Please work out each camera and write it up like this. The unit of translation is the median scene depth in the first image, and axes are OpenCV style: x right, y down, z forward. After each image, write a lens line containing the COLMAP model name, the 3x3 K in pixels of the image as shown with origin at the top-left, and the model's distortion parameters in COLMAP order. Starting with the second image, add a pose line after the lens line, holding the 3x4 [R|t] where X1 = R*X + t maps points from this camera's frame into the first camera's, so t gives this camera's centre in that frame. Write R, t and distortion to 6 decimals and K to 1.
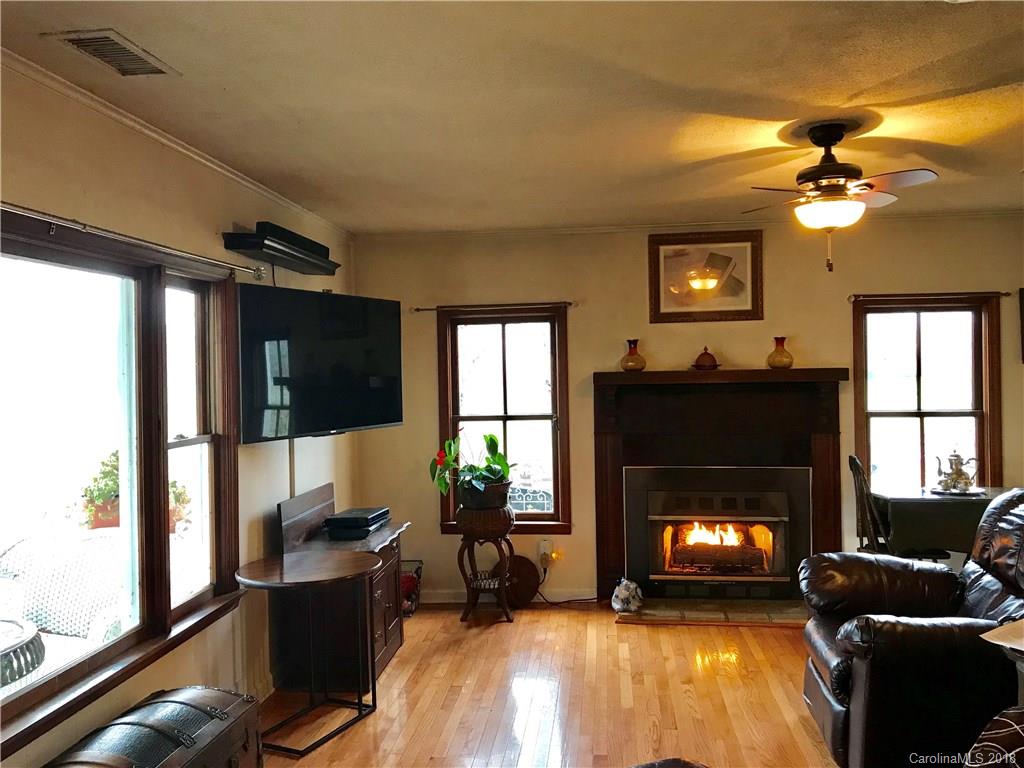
lens RADIAL K [[832.0, 0, 511.9], [0, 832.0, 381.2], [0, 0, 1]] dist [0.002223, 0.007569]
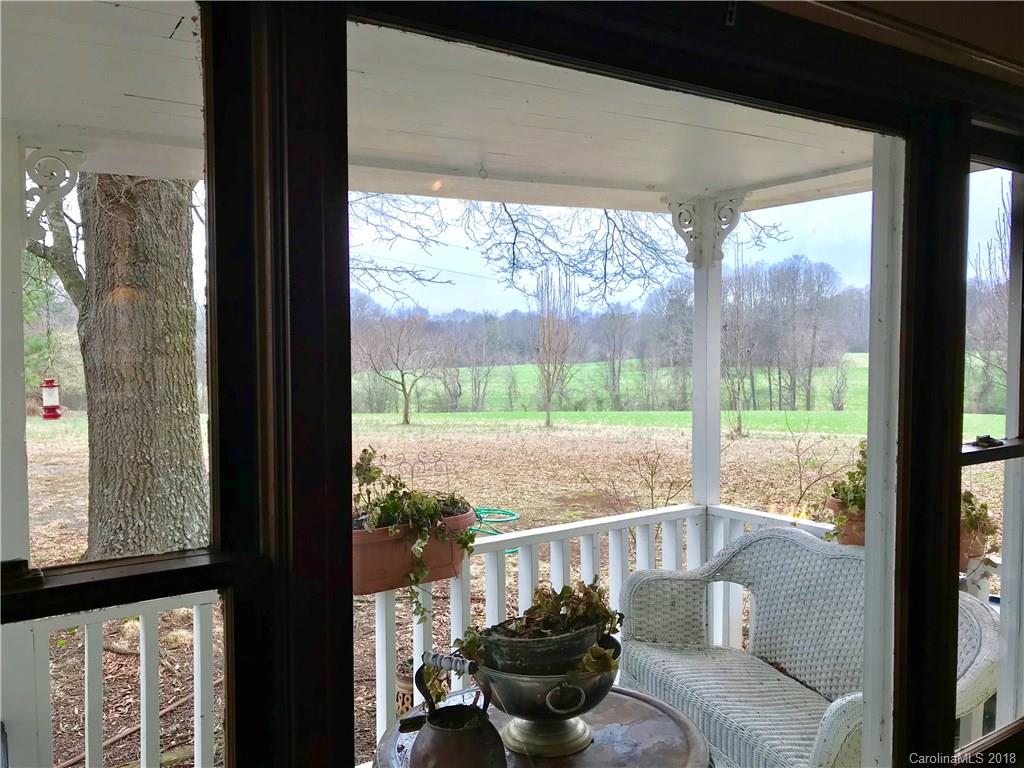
lens RADIAL K [[832.0, 0, 511.9], [0, 832.0, 381.2], [0, 0, 1]] dist [0.002223, 0.007569]
pose [[0.629791, 0.053377, -0.774928, -0.154027], [-0.013363, 0.998233, 0.057897, 0.001813], [0.776650, -0.026108, 0.629392, 0.371778]]
